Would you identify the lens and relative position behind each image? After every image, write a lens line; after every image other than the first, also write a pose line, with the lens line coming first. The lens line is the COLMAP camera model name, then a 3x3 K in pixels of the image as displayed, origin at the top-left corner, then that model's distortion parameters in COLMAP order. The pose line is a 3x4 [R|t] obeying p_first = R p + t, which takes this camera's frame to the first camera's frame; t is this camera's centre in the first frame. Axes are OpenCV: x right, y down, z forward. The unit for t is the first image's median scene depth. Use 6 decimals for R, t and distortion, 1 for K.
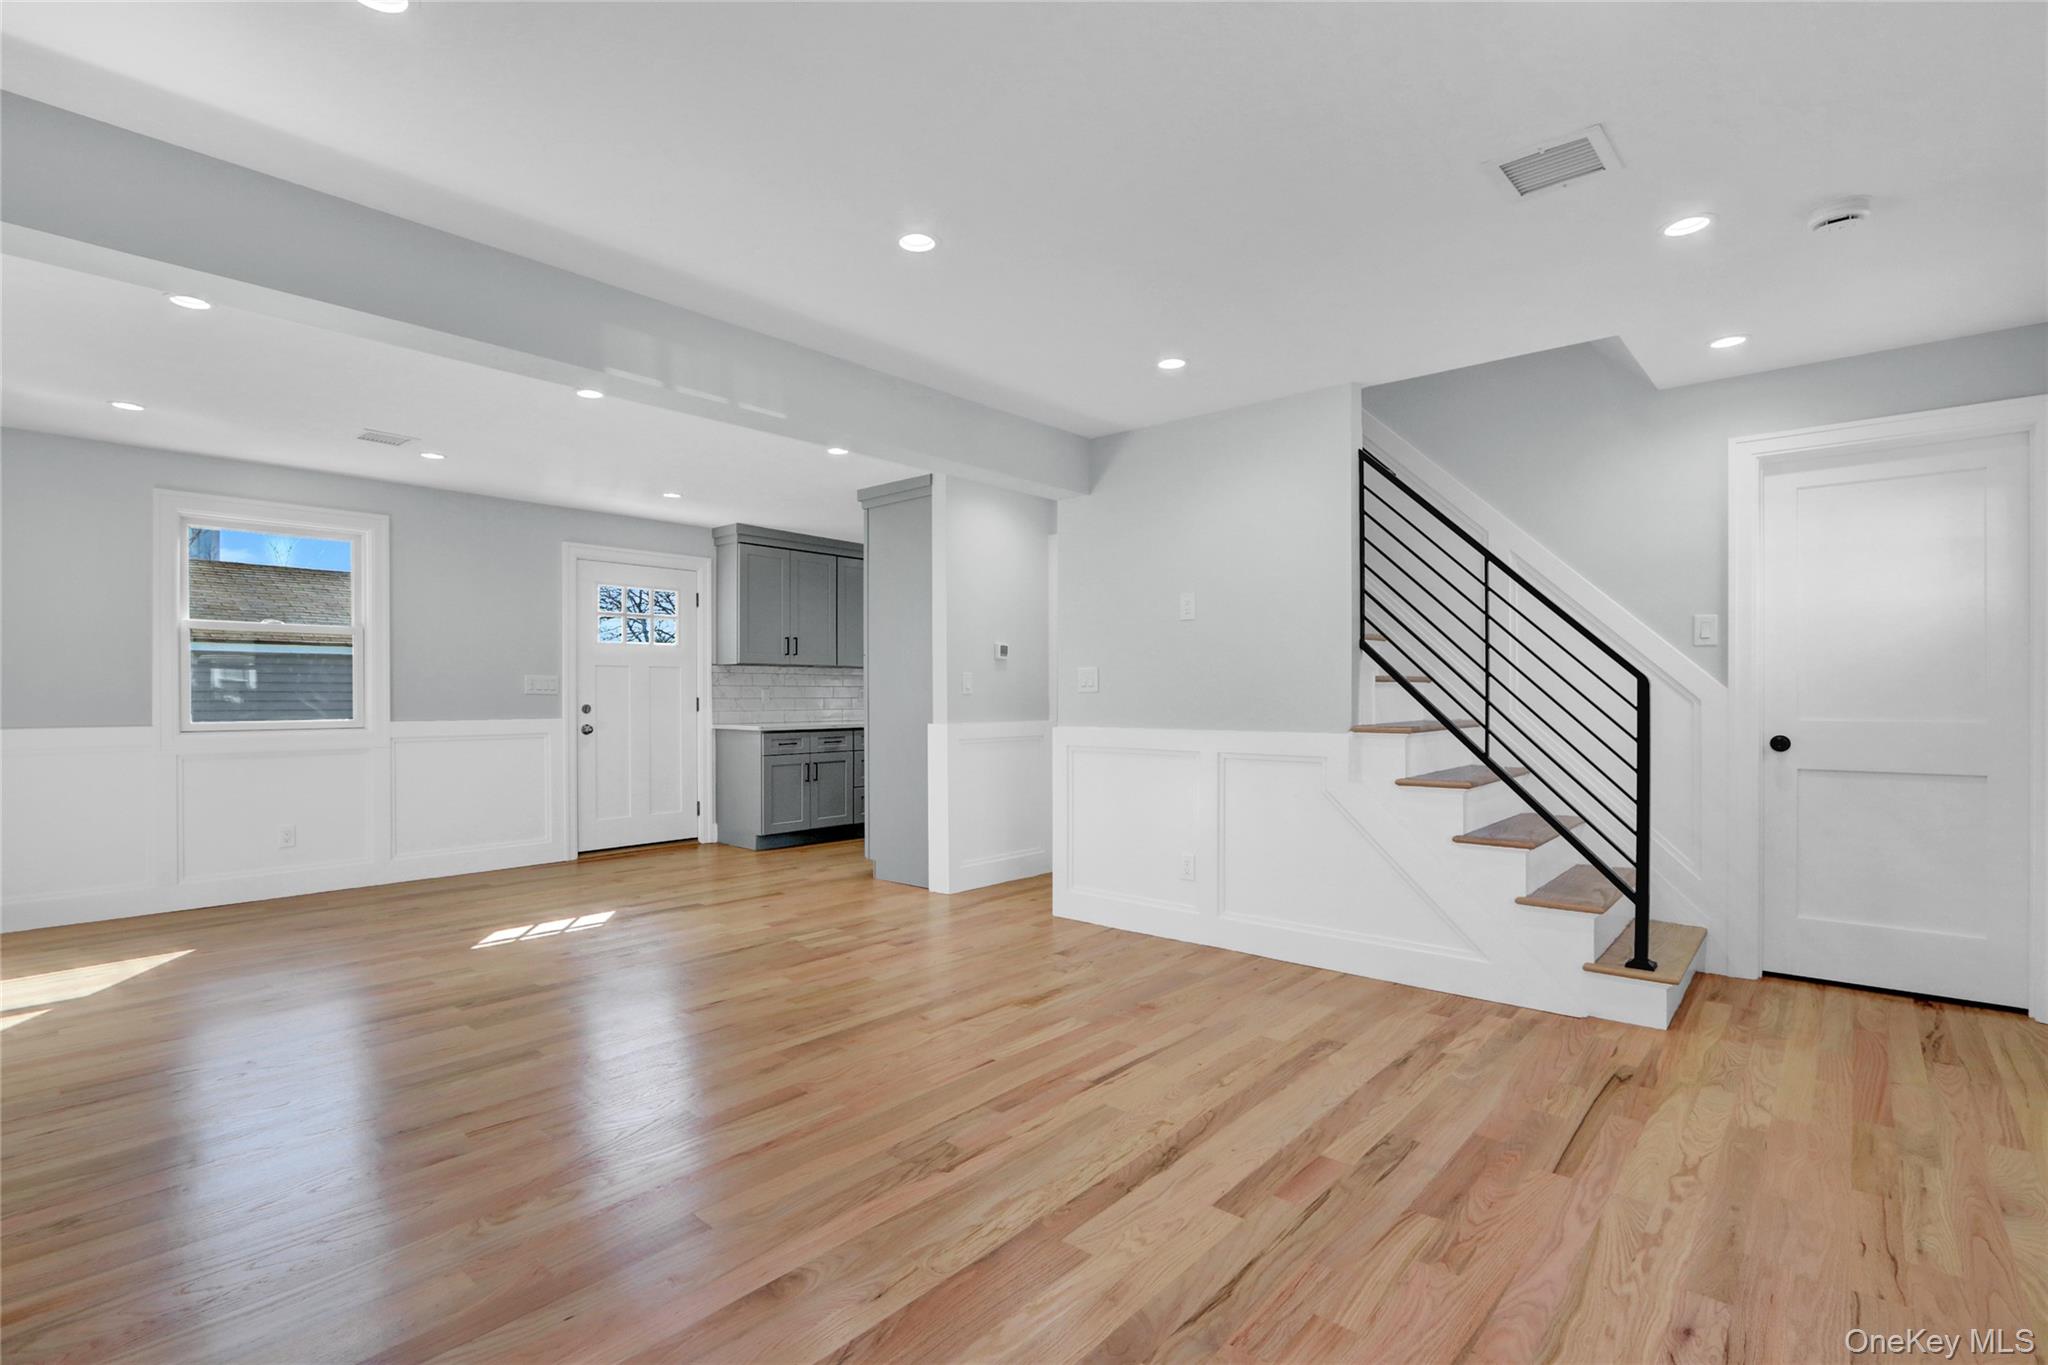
lens RADIAL K [[947.2, 0, 1019.4], [0, 947.2, 697.7], [0, 0, 1]] dist [-0.004713, 0.000852]
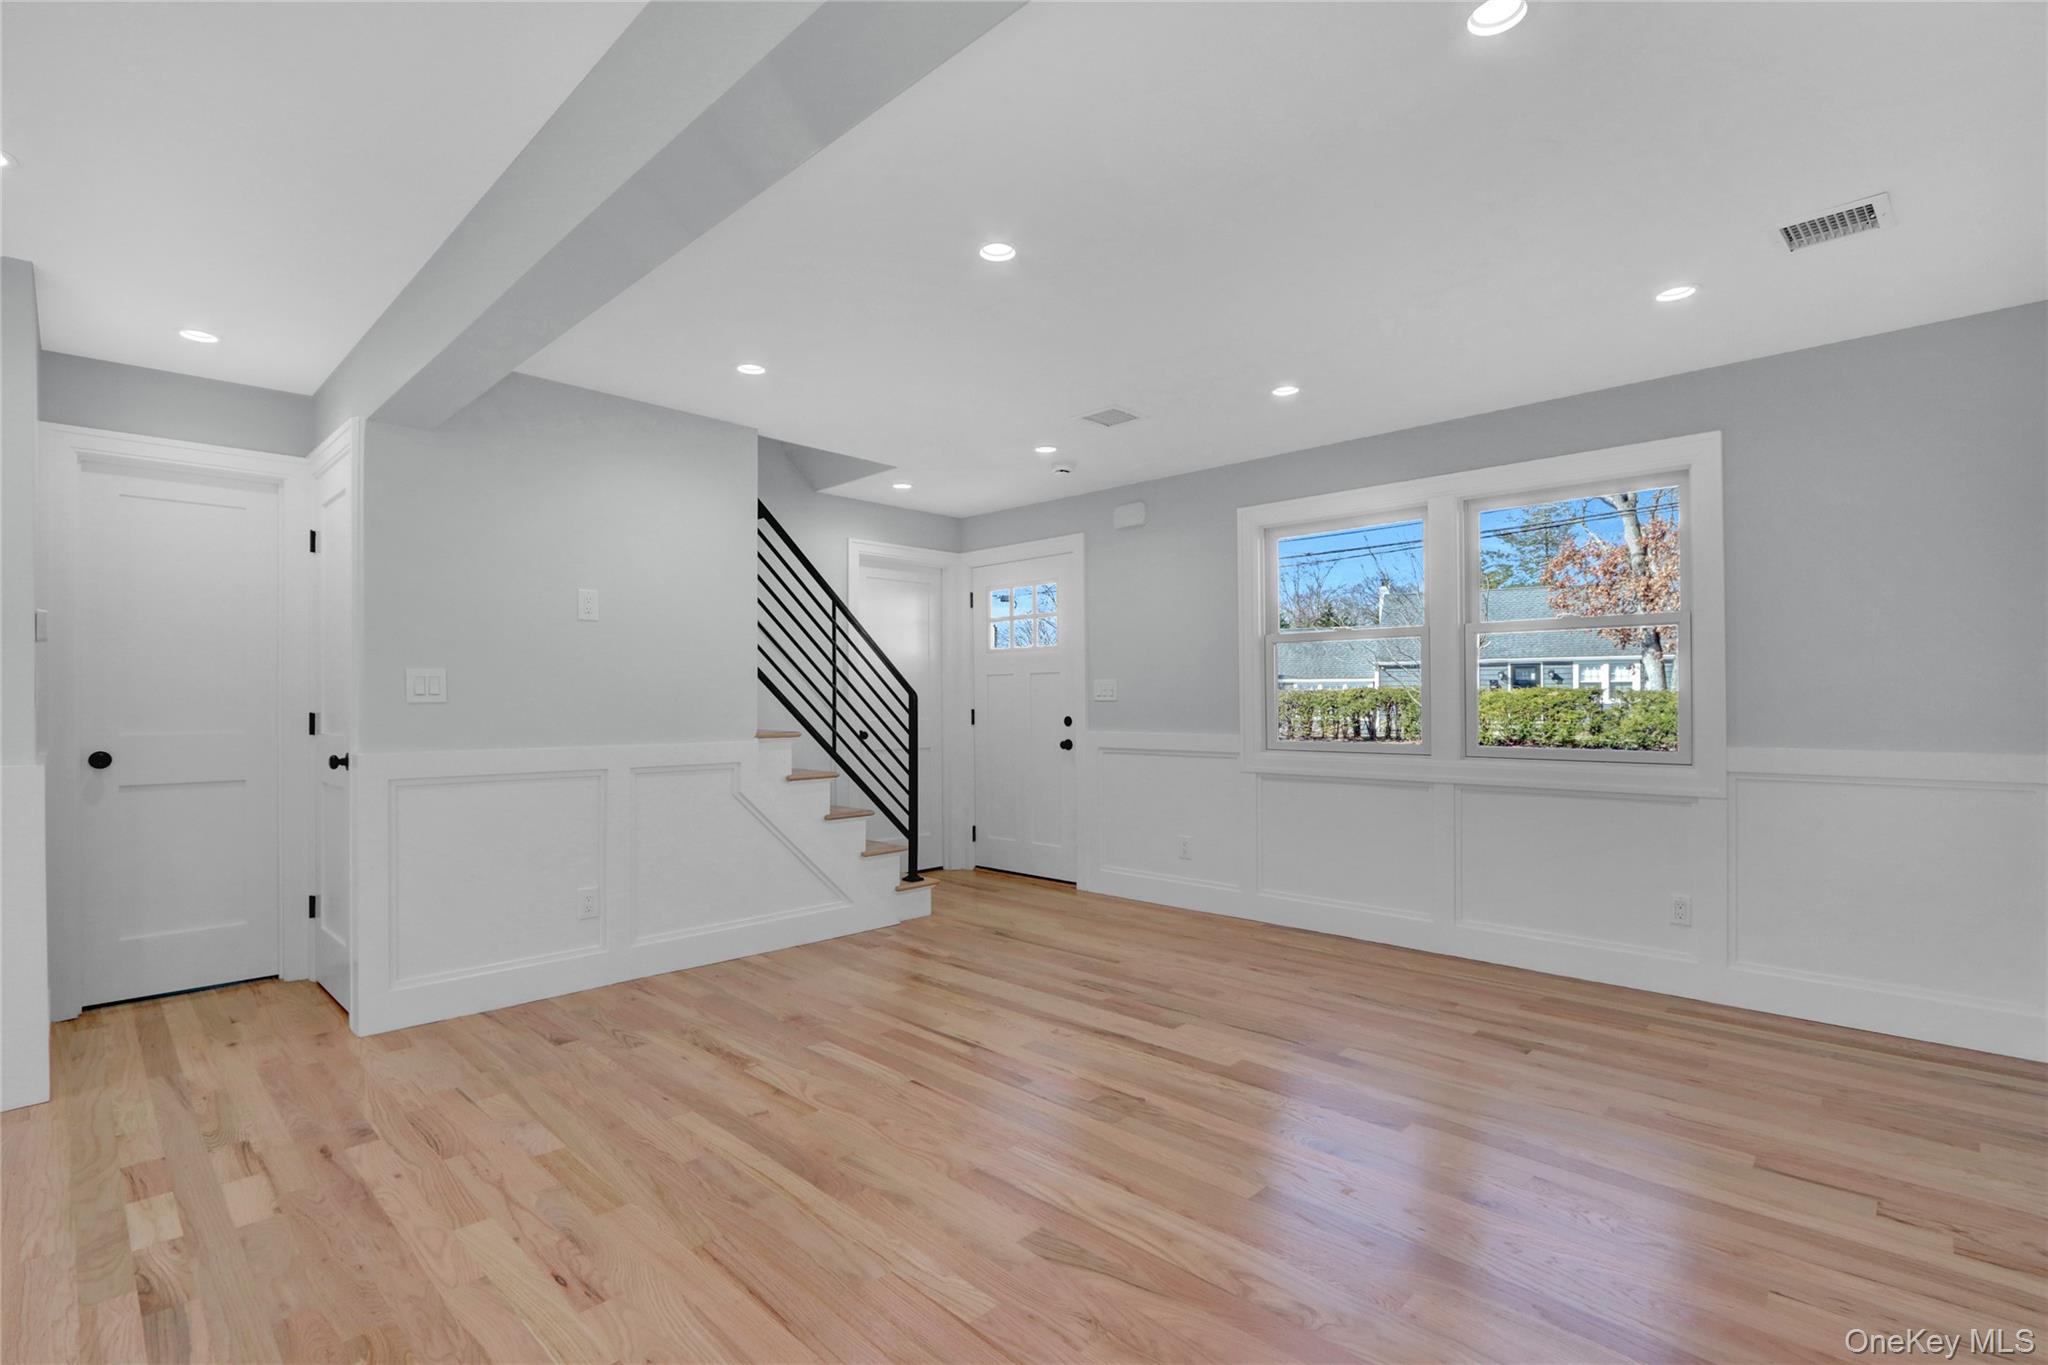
lens RADIAL K [[947.2, 0, 1019.0], [0, 947.2, 688.4], [0, 0, 1]] dist [-0.004713, 0.000852]
pose [[0.049216, 0.018154, 0.998623, -0.880166], [0.000068, 0.999835, -0.018179, 0.000207], [-0.998788, 0.000962, 0.049206, 0.747037]]
